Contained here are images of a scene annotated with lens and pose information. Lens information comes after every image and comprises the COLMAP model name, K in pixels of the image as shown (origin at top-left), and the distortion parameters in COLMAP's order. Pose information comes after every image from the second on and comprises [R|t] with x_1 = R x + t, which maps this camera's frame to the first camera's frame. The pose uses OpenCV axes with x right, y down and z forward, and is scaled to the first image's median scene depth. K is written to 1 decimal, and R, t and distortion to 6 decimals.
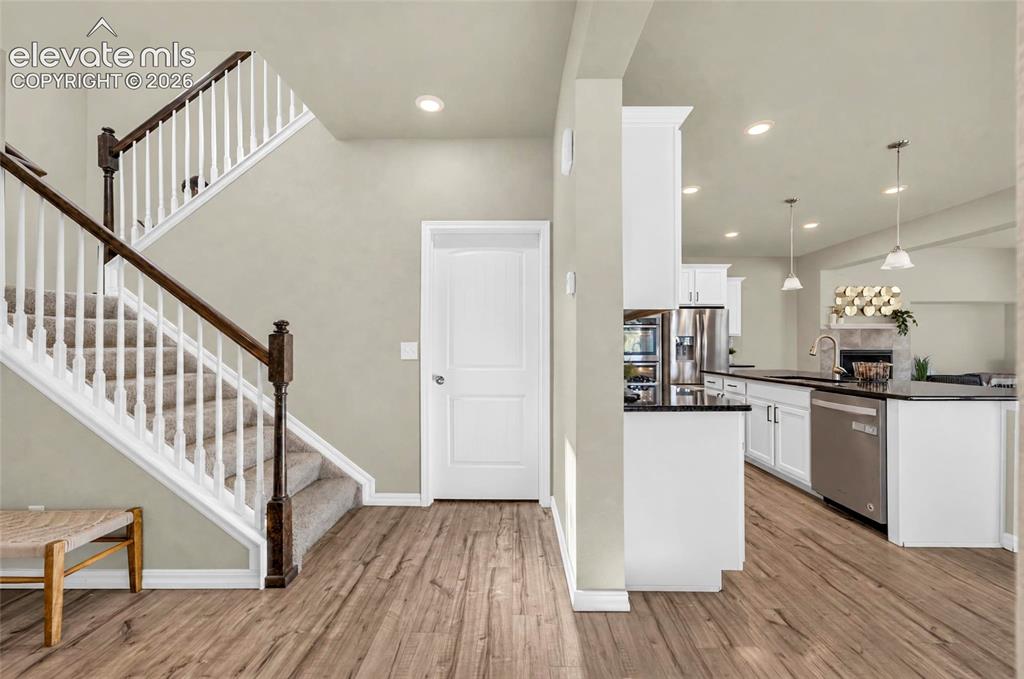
lens RADIAL K [[398.9, 0, 514.8], [0, 398.9, 343.8], [0, 0, 1]] dist [0.001132, 0.001080]
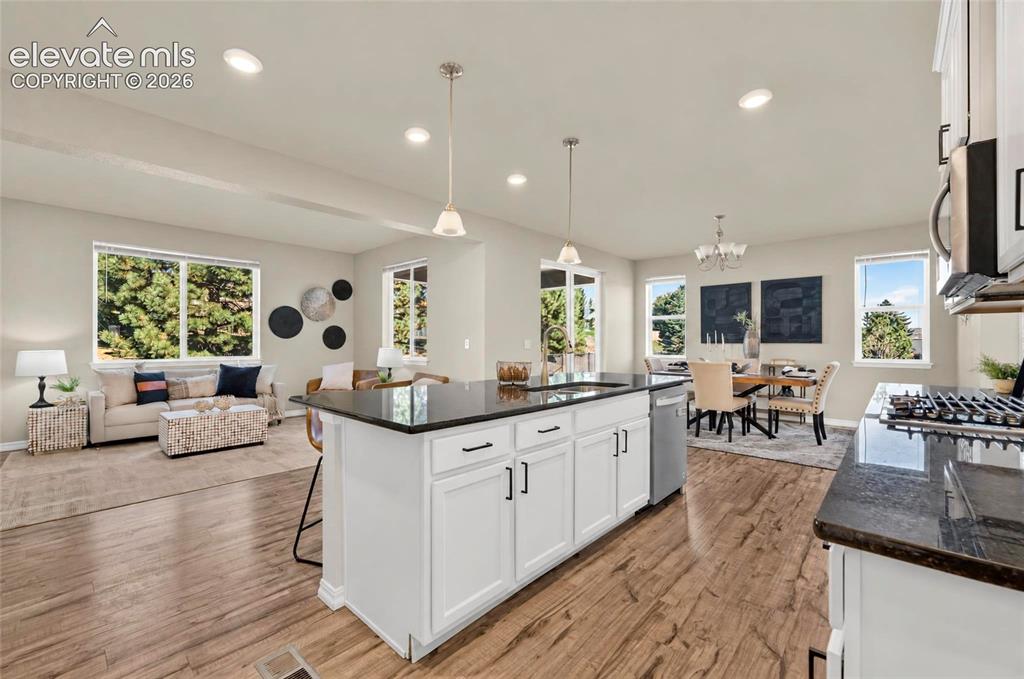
lens RADIAL K [[426.9, 0, 509.8], [0, 426.9, 341.3], [0, 0, 1]] dist [0.000359, 0.000492]
pose [[-0.745308, 0.000351, 0.666720, 0.345506], [-0.007167, 0.999938, -0.008538, 0.016172], [-0.666682, -0.011141, -0.745259, 1.894521]]
